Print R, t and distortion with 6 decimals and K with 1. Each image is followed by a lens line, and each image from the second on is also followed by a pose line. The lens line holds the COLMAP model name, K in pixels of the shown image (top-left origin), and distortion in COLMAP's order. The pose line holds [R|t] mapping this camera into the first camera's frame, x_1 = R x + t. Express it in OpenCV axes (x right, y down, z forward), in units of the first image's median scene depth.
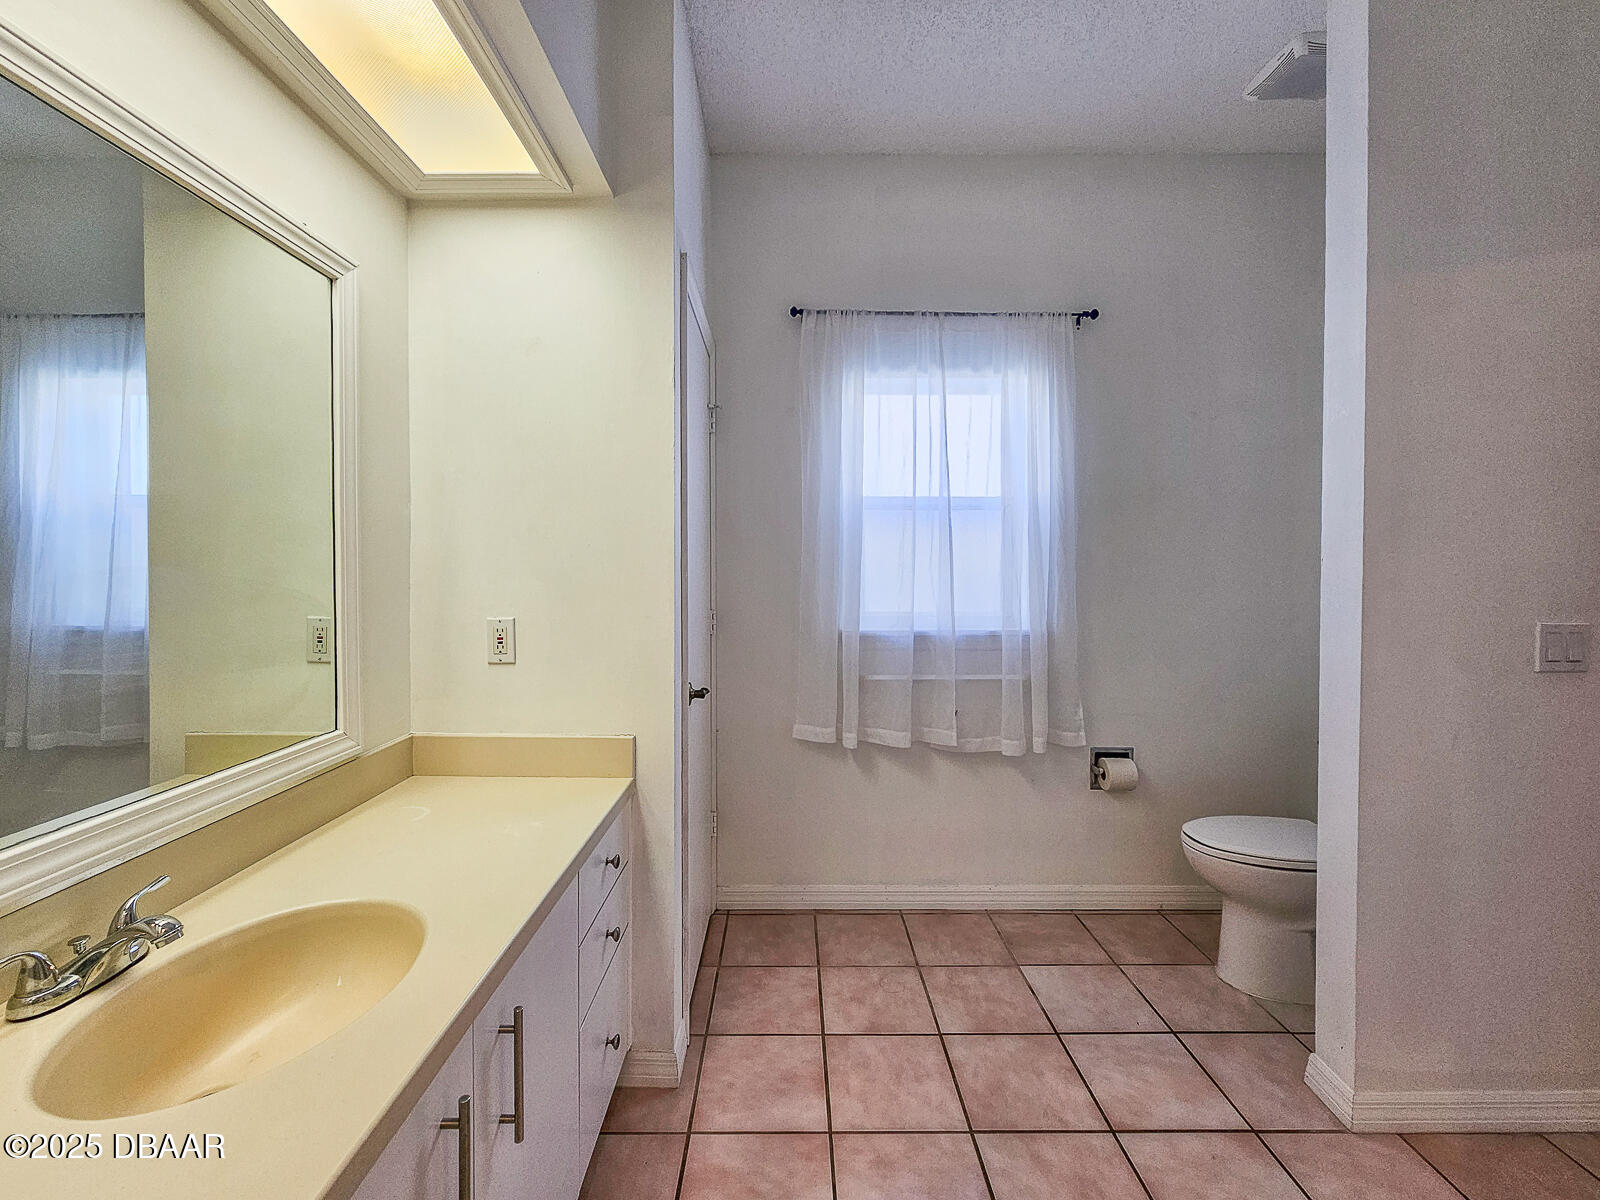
lens RADIAL K [[691.5, 0, 797.3], [0, 691.5, 596.5], [0, 0, 1]] dist [0.001000, -0.001038]
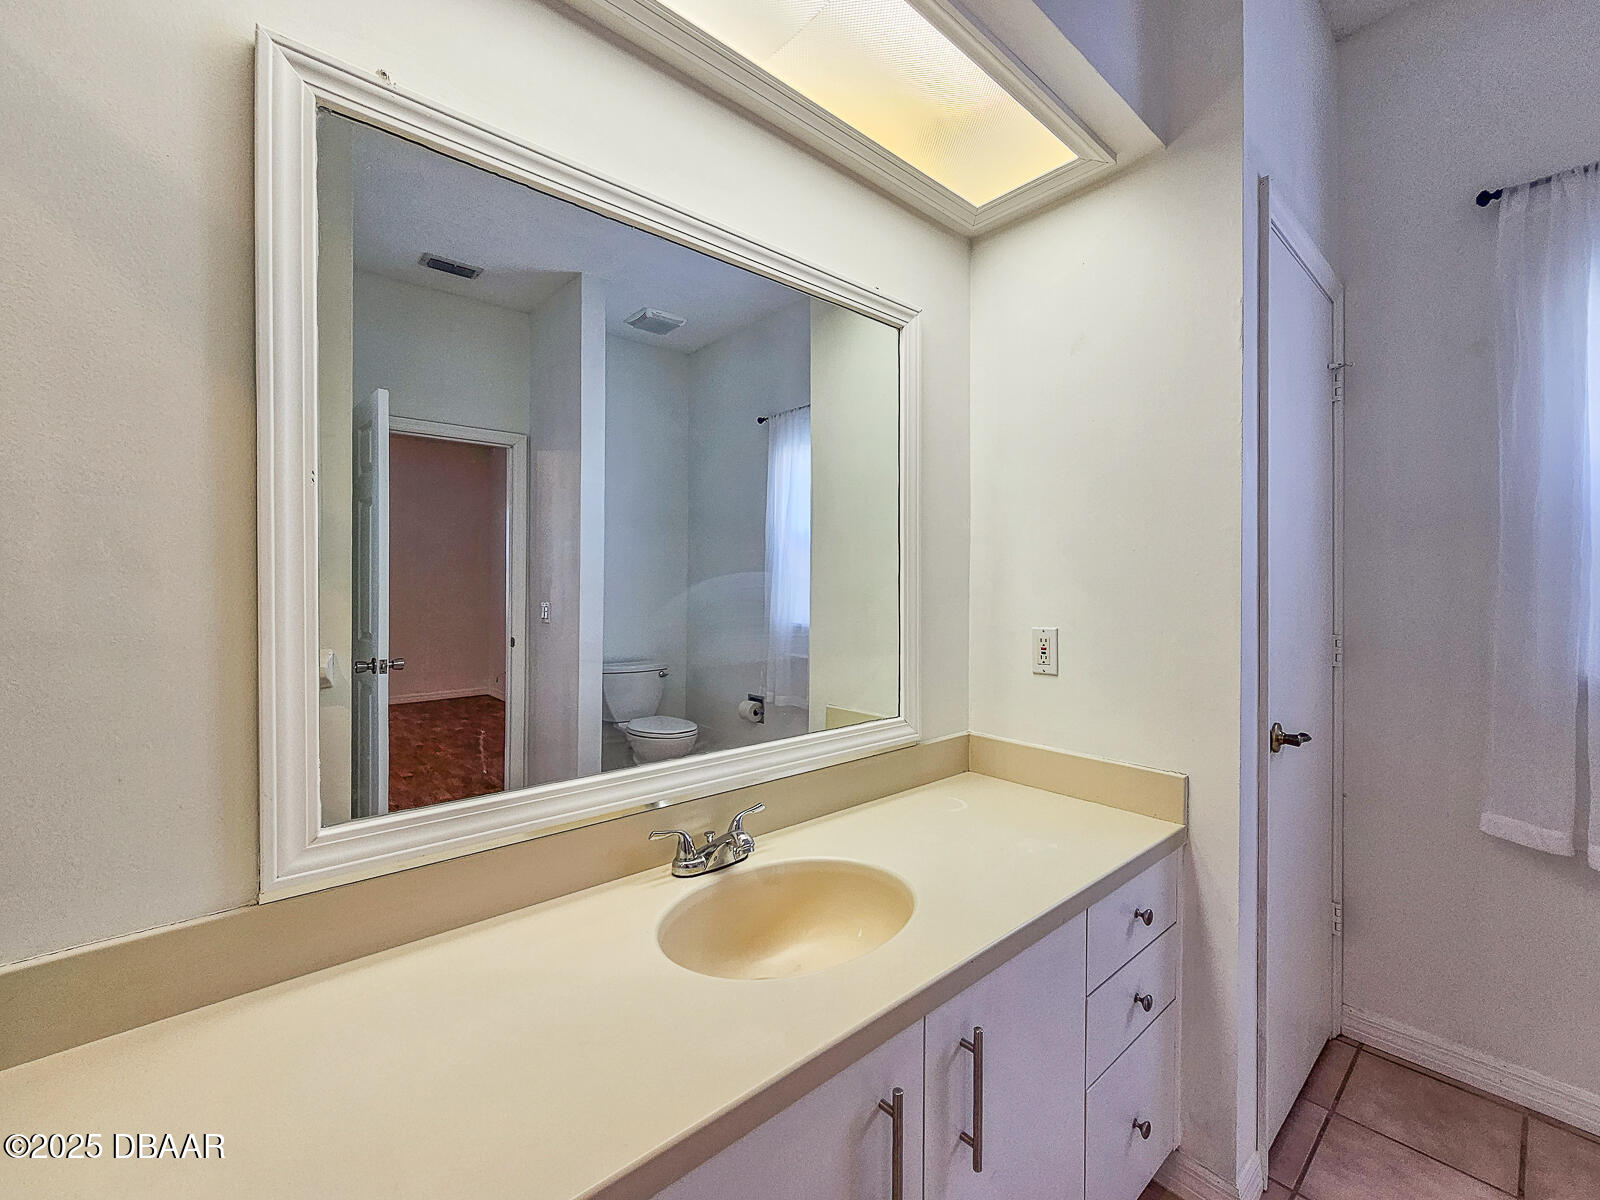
lens RADIAL K [[691.5, 0, 797.3], [0, 691.5, 596.5], [0, 0, 1]] dist [0.001000, -0.001038]
pose [[0.673535, 0.013788, -0.739027, 0.066119], [-0.033419, 0.999372, -0.011813, 0.010811], [0.738400, 0.032654, 0.673572, 0.082815]]
